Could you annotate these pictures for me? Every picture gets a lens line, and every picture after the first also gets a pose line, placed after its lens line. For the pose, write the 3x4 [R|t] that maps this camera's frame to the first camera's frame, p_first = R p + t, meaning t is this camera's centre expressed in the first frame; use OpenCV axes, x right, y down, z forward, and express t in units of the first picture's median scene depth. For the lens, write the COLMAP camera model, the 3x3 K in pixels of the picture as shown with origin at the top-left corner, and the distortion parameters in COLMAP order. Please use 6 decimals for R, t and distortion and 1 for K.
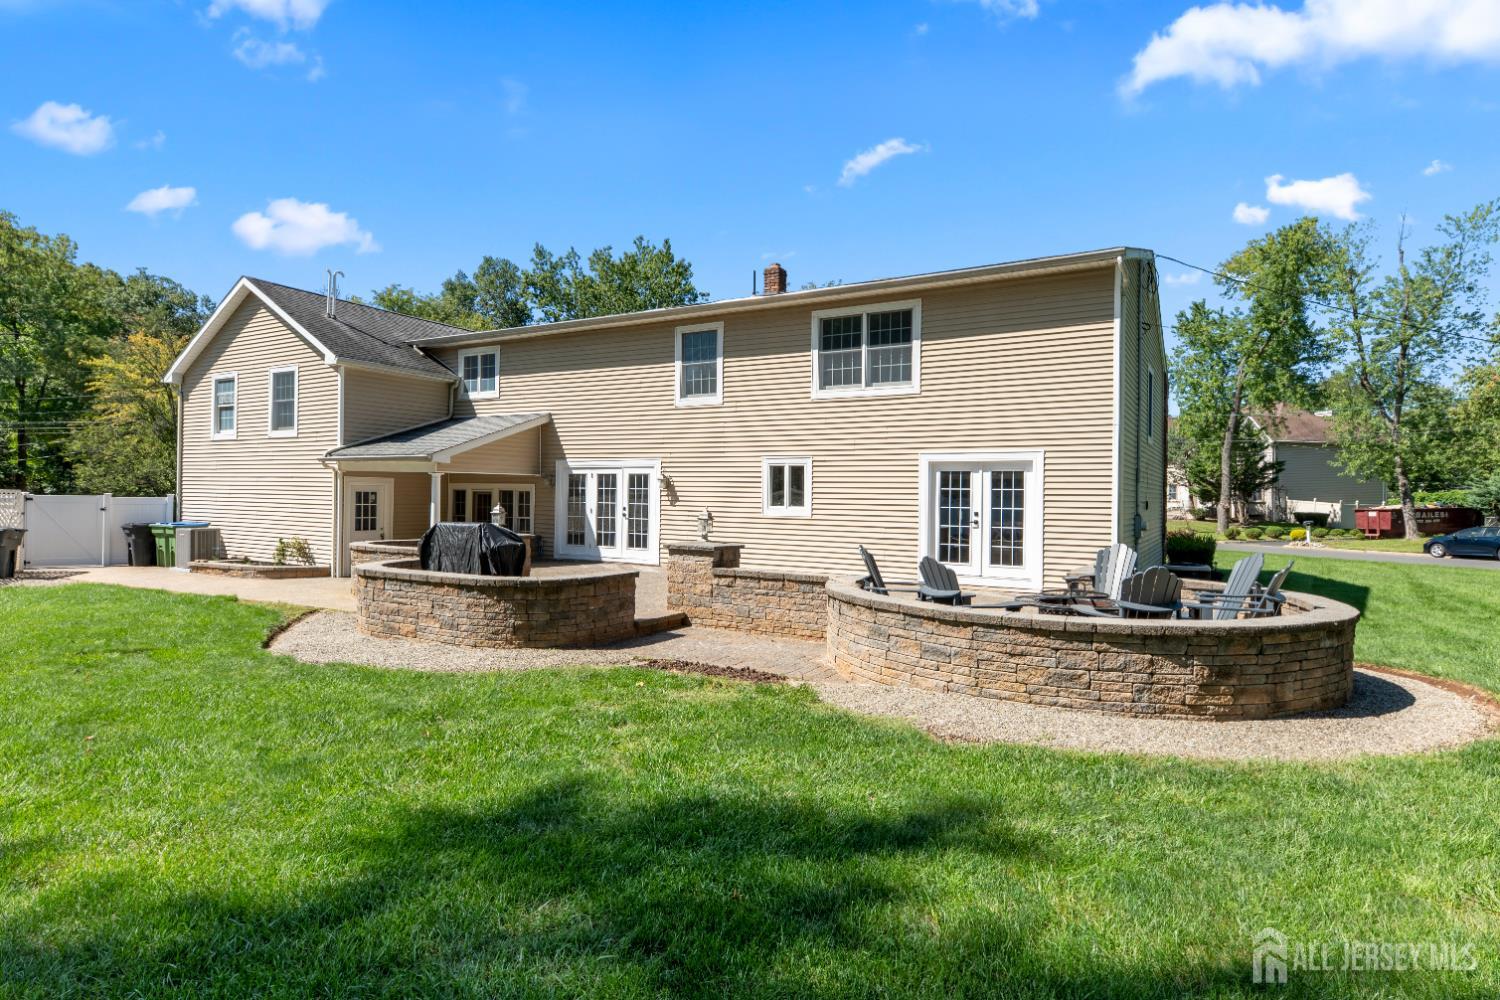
lens RADIAL K [[814.0, 0, 750.3], [0, 814.0, 492.5], [0, 0, 1]] dist [0.002938, 0.000303]
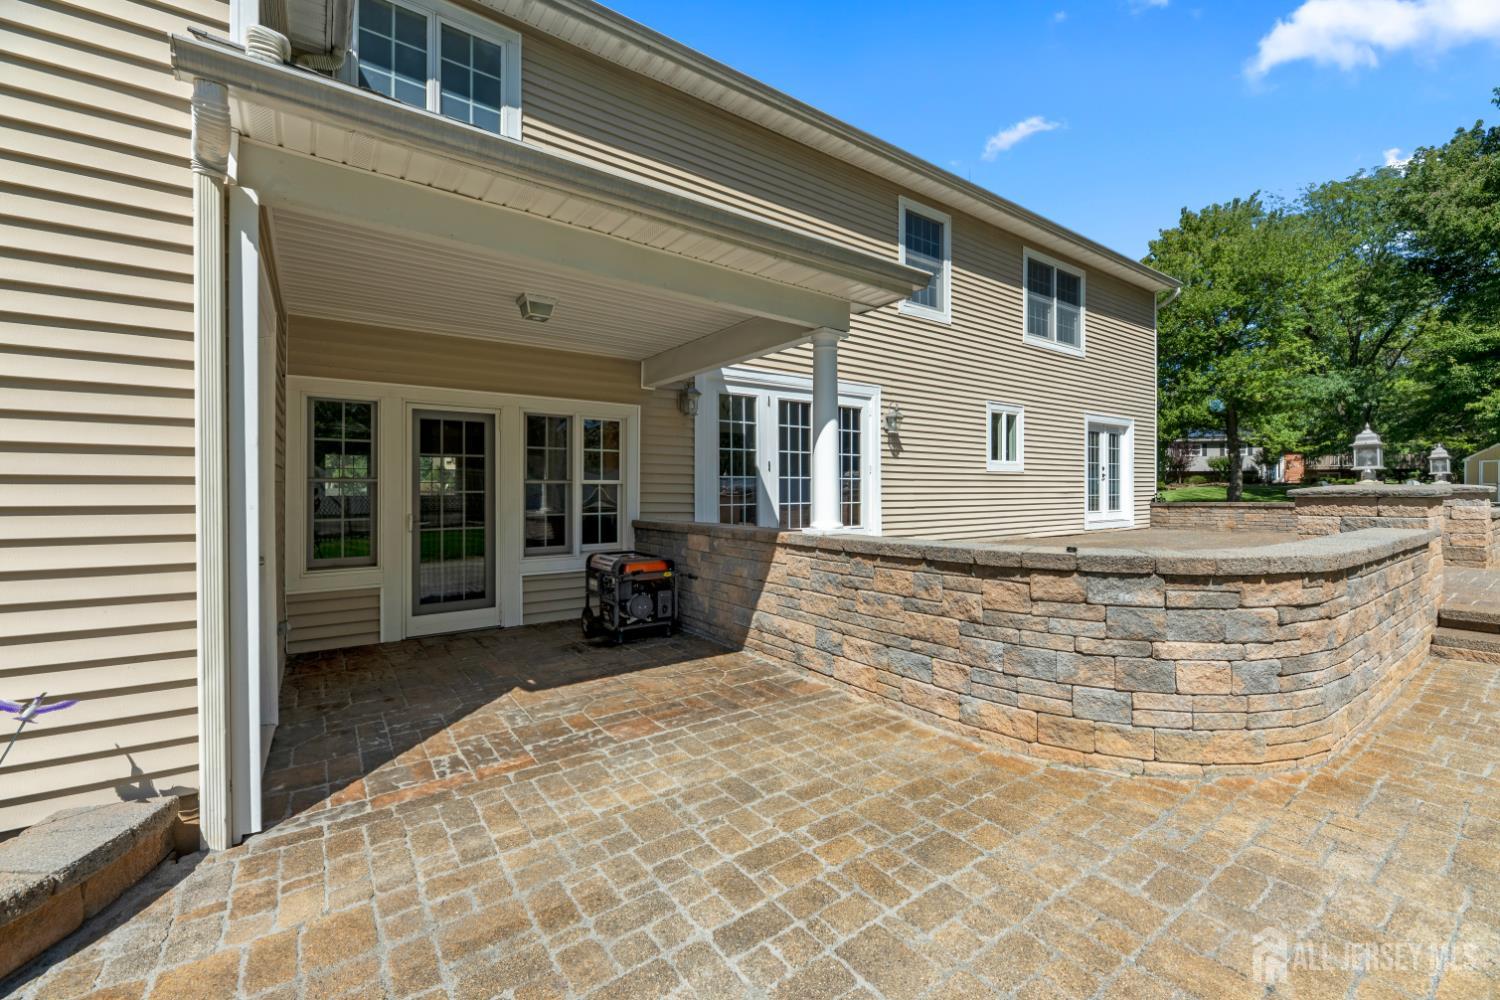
lens RADIAL K [[605.9, 0, 748.7], [0, 605.9, 490.4], [0, 0, 1]] dist [0.007948, -0.008927]
pose [[0.417781, -0.016329, 0.908401, -0.559212], [0.003414, 0.999860, 0.016403, 0.031842], [-0.908541, -0.003752, 0.417778, 0.832810]]
